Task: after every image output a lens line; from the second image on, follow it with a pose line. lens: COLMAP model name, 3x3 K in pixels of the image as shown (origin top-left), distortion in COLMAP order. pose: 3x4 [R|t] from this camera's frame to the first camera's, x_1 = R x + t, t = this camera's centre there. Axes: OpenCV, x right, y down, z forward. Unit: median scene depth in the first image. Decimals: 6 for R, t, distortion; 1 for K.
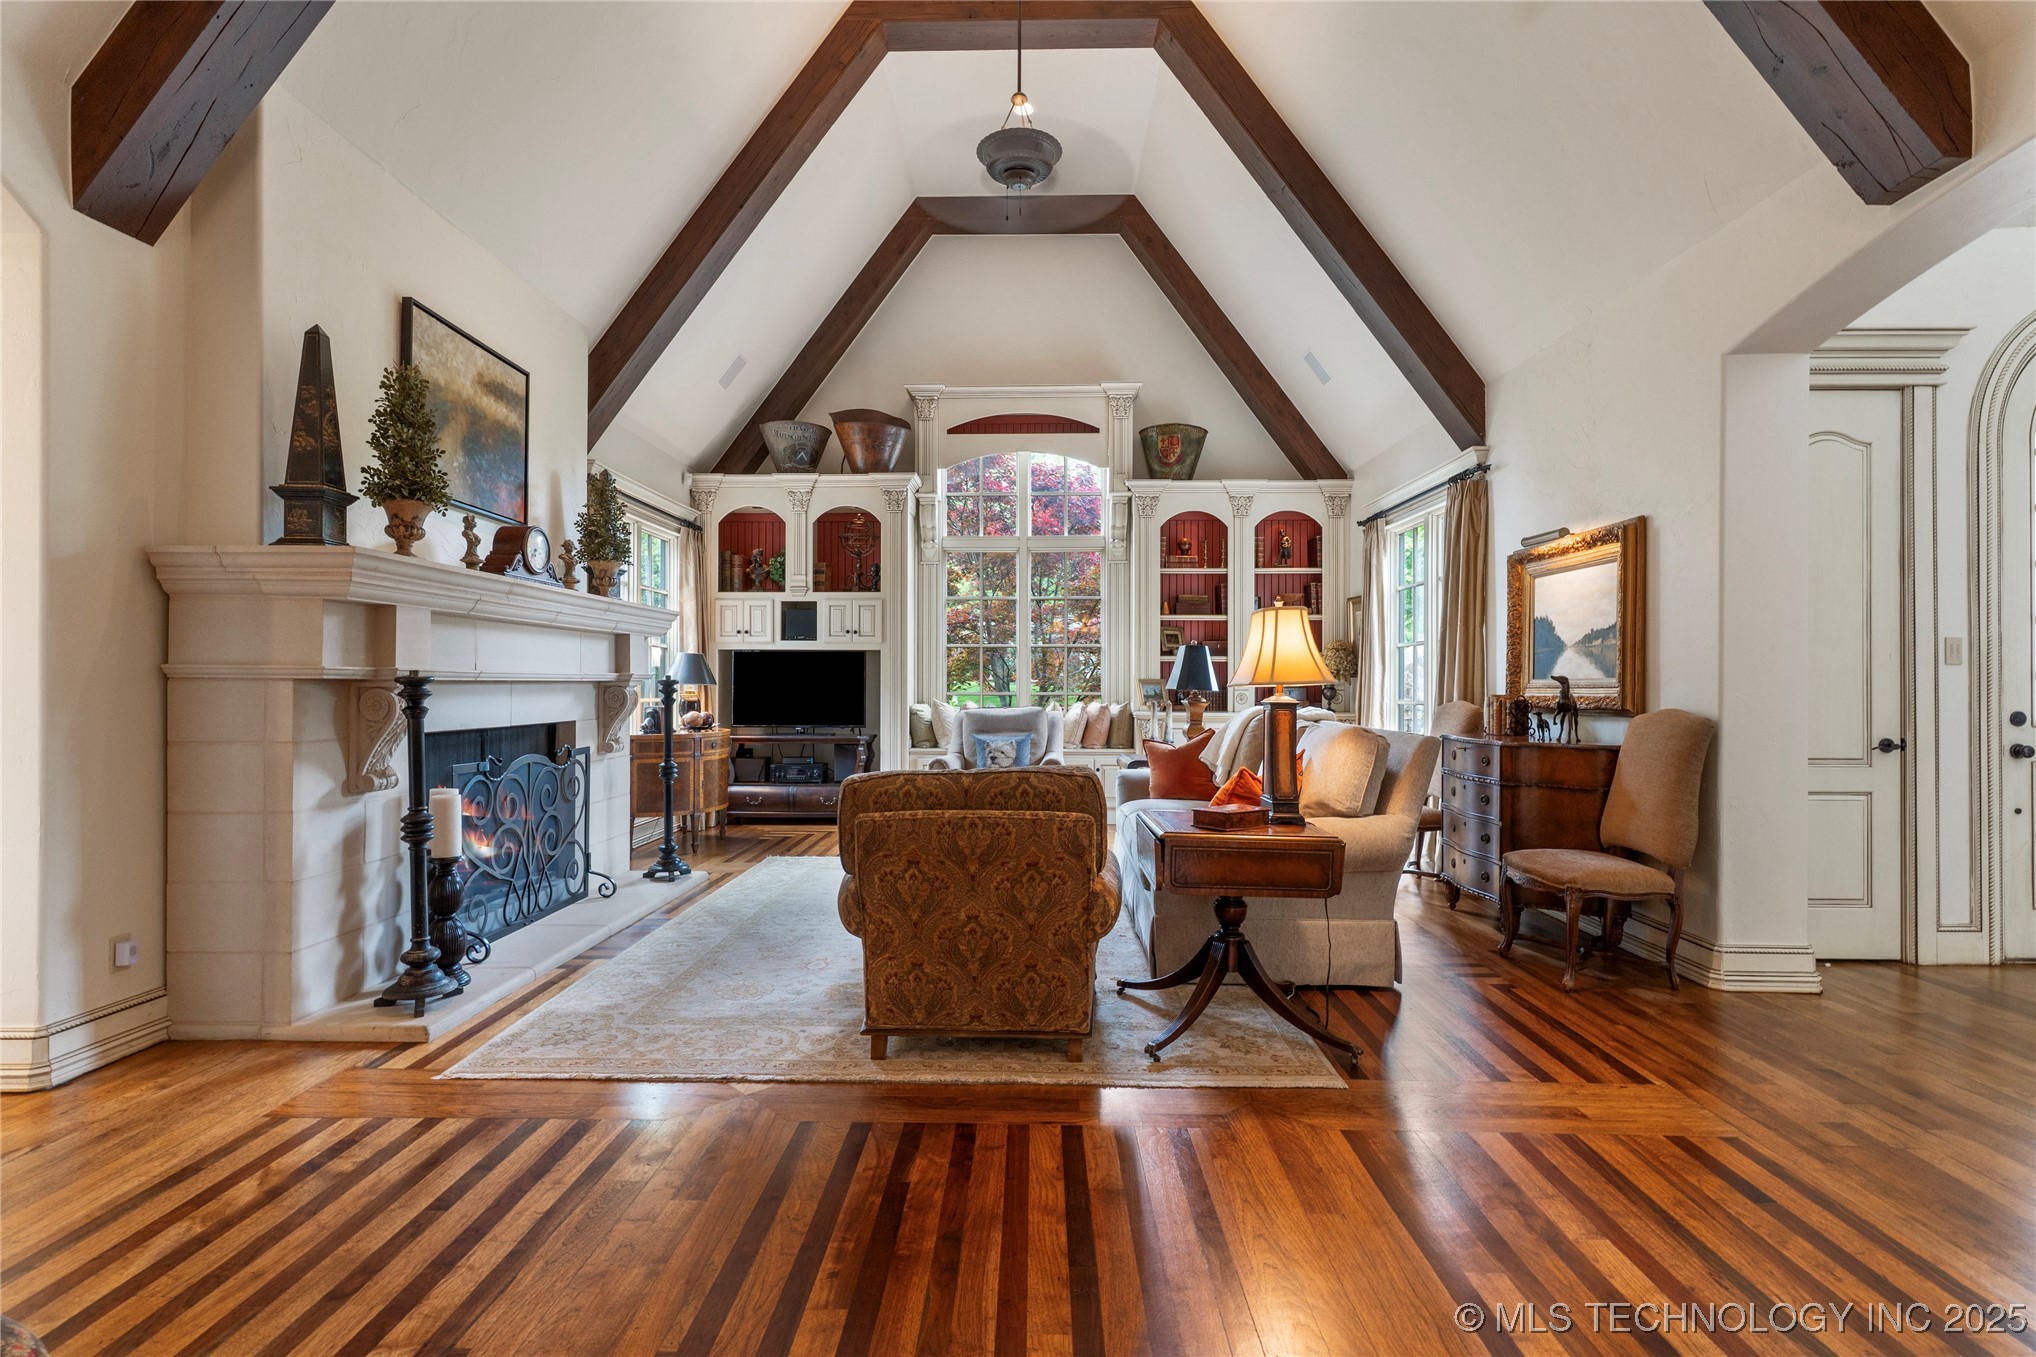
lens RADIAL K [[974.2, 0, 1015.3], [0, 974.2, 679.2], [0, 0, 1]] dist [0.003457, -0.000936]
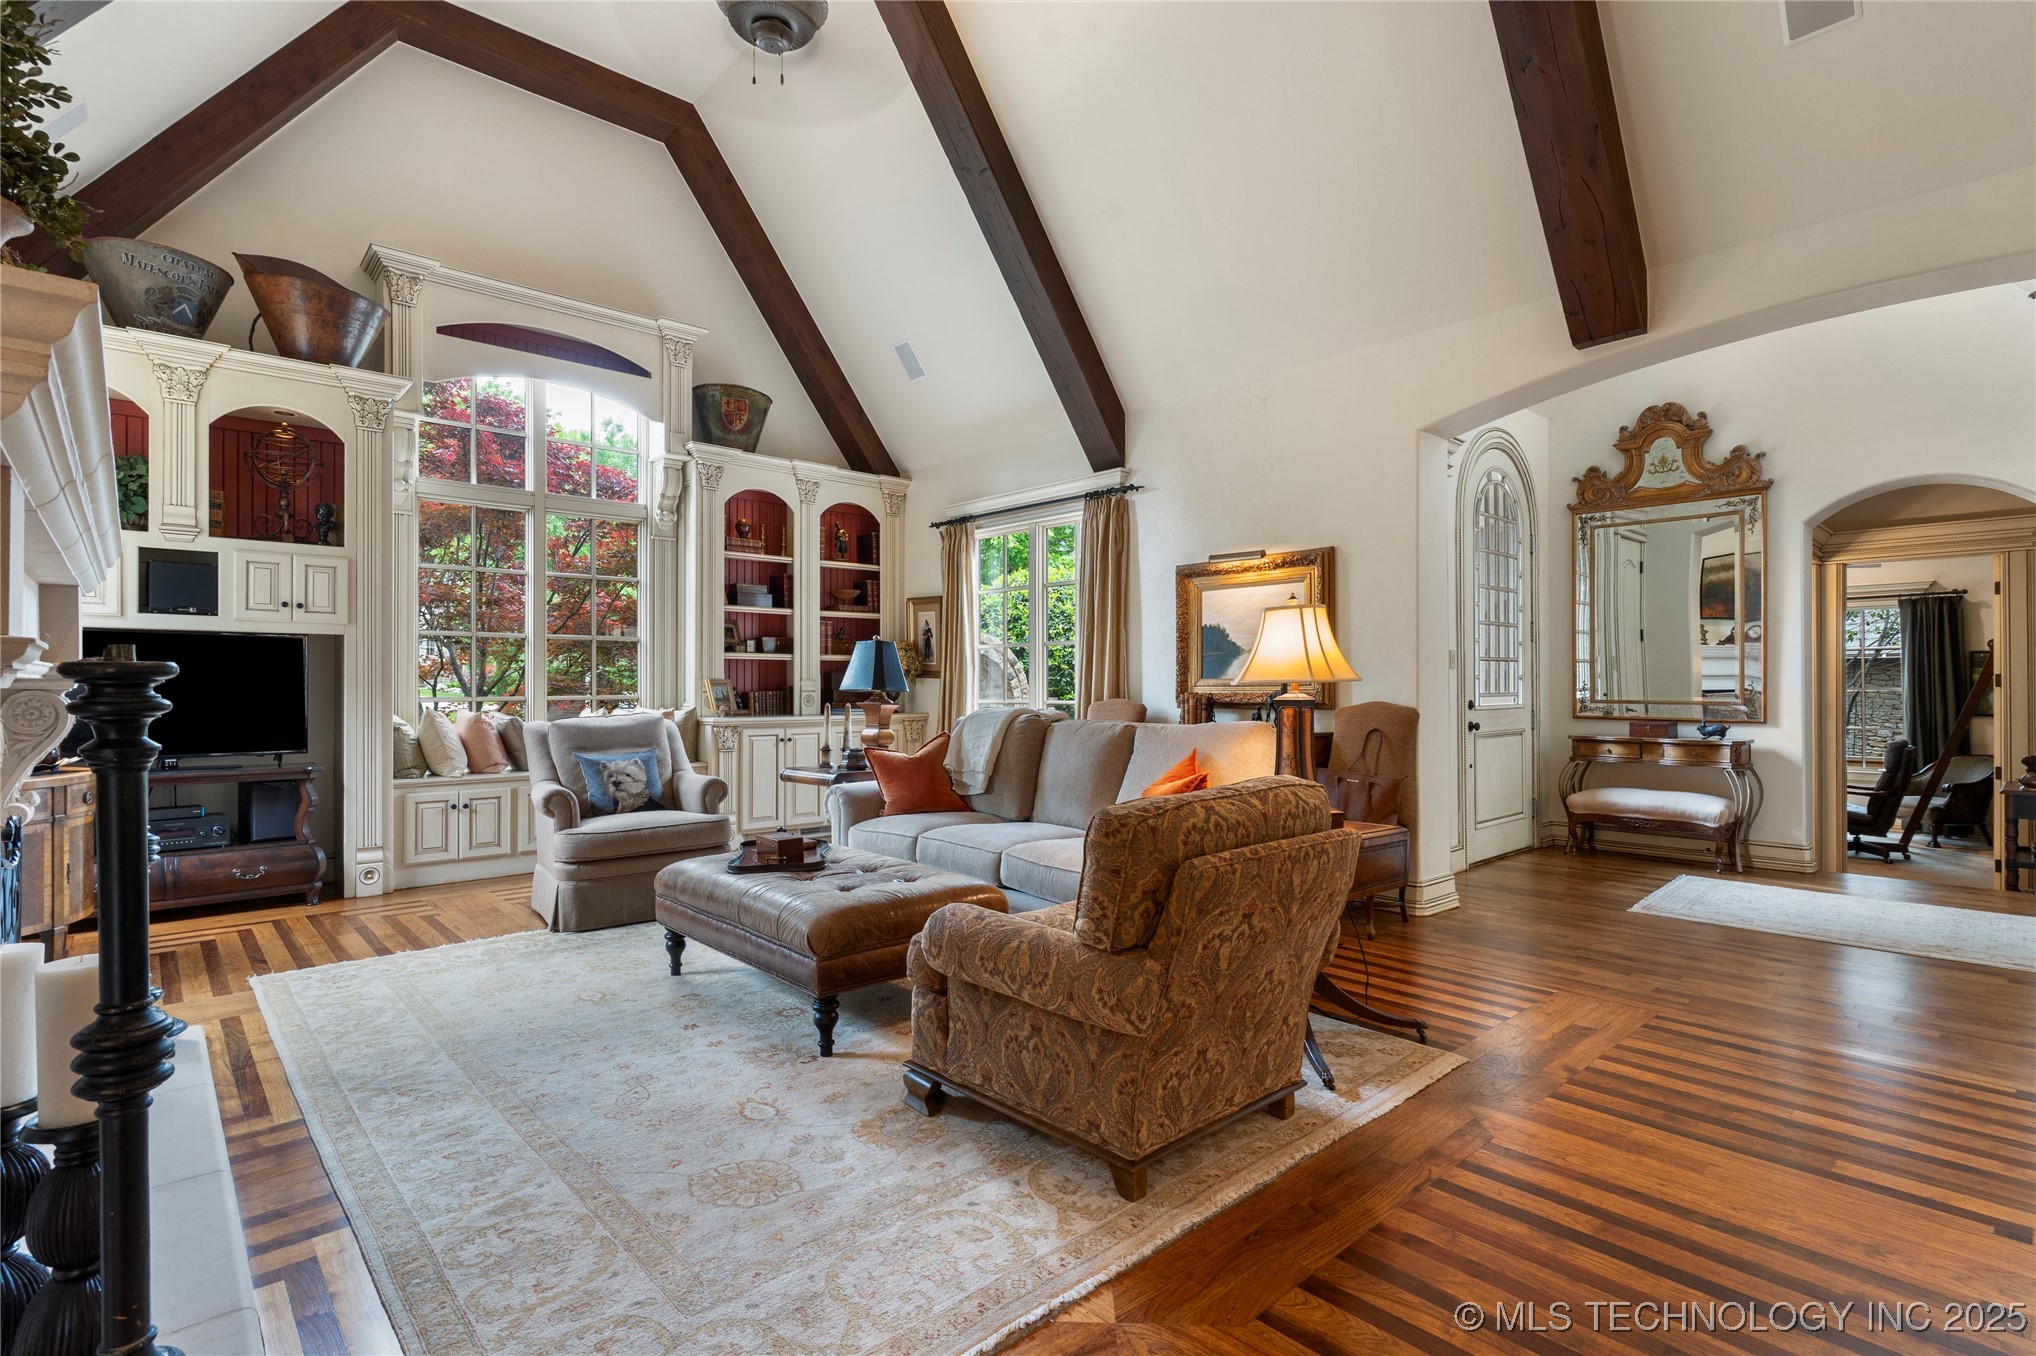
lens RADIAL K [[974.2, 0, 1020.9], [0, 974.2, 681.8], [0, 0, 1]] dist [0.003457, -0.000936]
pose [[0.719982, -0.000294, 0.693992, -0.265437], [0.000801, 1.000000, -0.000407, 0.002564], [-0.693992, 0.000849, 0.719982, 0.203209]]
